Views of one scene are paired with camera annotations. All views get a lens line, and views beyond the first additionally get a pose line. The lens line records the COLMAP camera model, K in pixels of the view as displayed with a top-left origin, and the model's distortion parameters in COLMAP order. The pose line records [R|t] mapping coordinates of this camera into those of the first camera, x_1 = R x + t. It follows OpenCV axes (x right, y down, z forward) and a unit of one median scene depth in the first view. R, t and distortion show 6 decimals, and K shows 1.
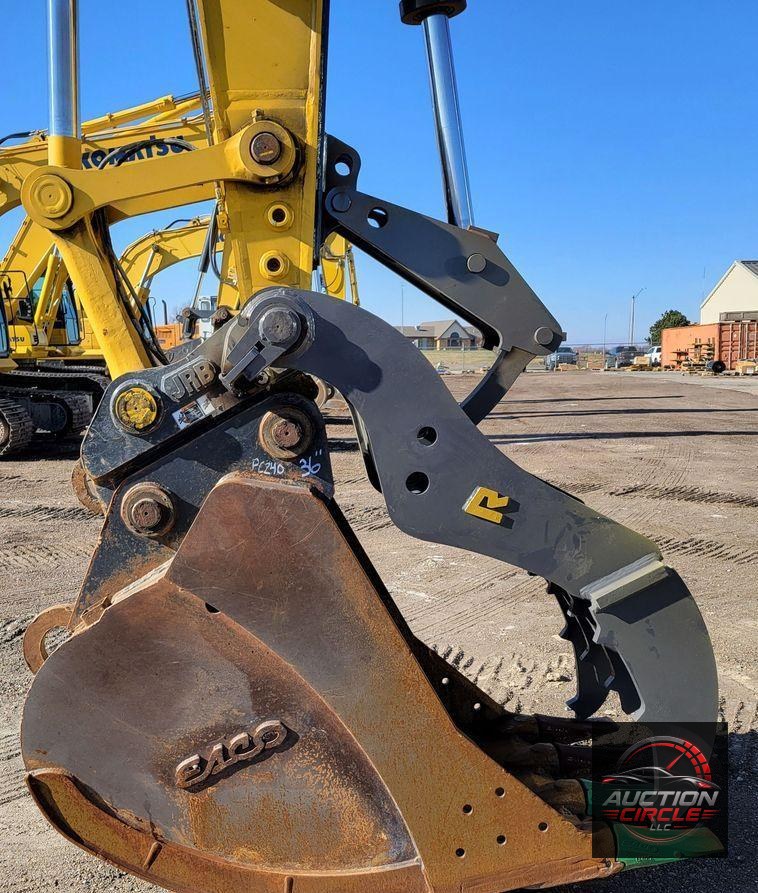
lens RADIAL K [[1085.9, 0, 314.6], [0, 1085.9, 518.5], [0, 0, 1]] dist [0.016431, 0.008209]
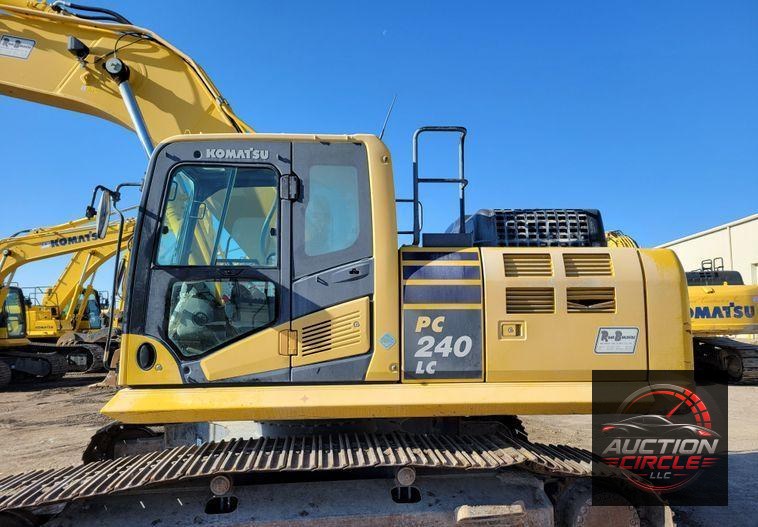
lens RADIAL K [[606.9, 0, 391.0], [0, 606.9, 275.0], [0, 0, 1]] dist [0.058491, -0.008455]
pose [[0.999315, -0.007302, 0.036286, 1.938508], [0.015380, 0.973627, -0.227625, 0.024854], [-0.033667, 0.228027, 0.973073, -0.717060]]
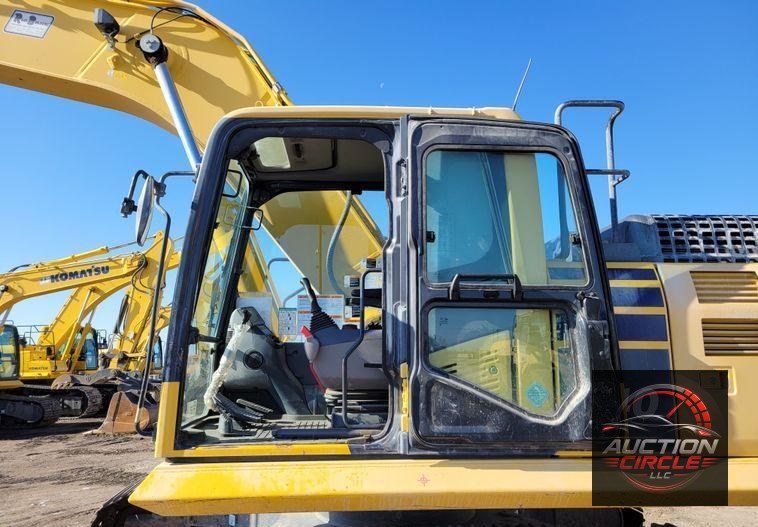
lens RADIAL K [[601.2, 0, 379.0], [0, 601.2, 263.5], [0, 0, 1]] dist [0.061831, -0.009346]
pose [[0.999535, -0.002591, 0.030386, 1.700812], [0.011878, 0.950781, -0.309637, -0.046544], [-0.028088, 0.309854, 0.950369, -0.308008]]
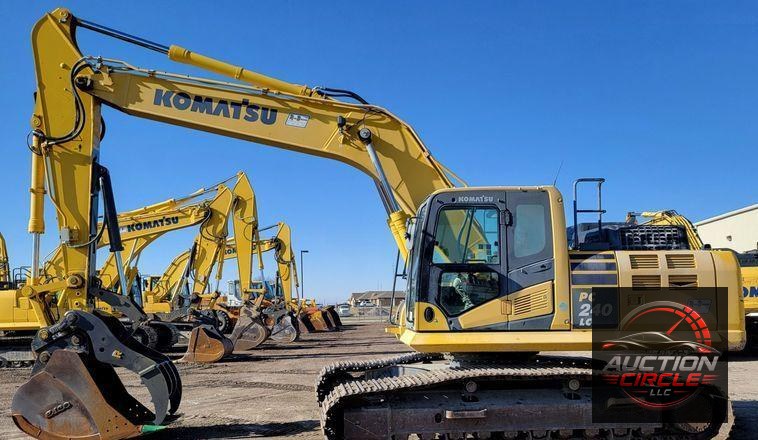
lens RADIAL K [[735.2, 0, 360.9], [0, 735.2, 262.8], [0, 0, 1]] dist [0.062627, -0.010485]
pose [[0.999862, -0.012167, 0.011327, 1.161209], [0.014278, 0.977513, -0.210390, 0.285151], [-0.008512, 0.210523, 0.977552, -2.190619]]
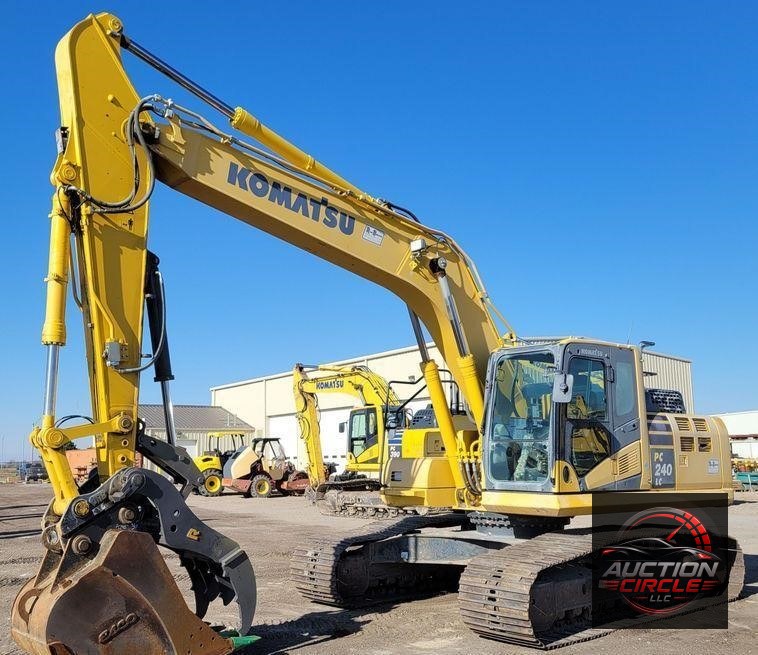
lens RADIAL K [[889.3, 0, 360.0], [0, 889.3, 330.3], [0, 0, 1]] dist [0.057035, 0.032953]
pose [[0.774457, 0.085729, 0.626791, -1.137870], [0.101517, 0.961095, -0.256886, 0.133261], [-0.624429, 0.262577, 0.735623, -1.371334]]
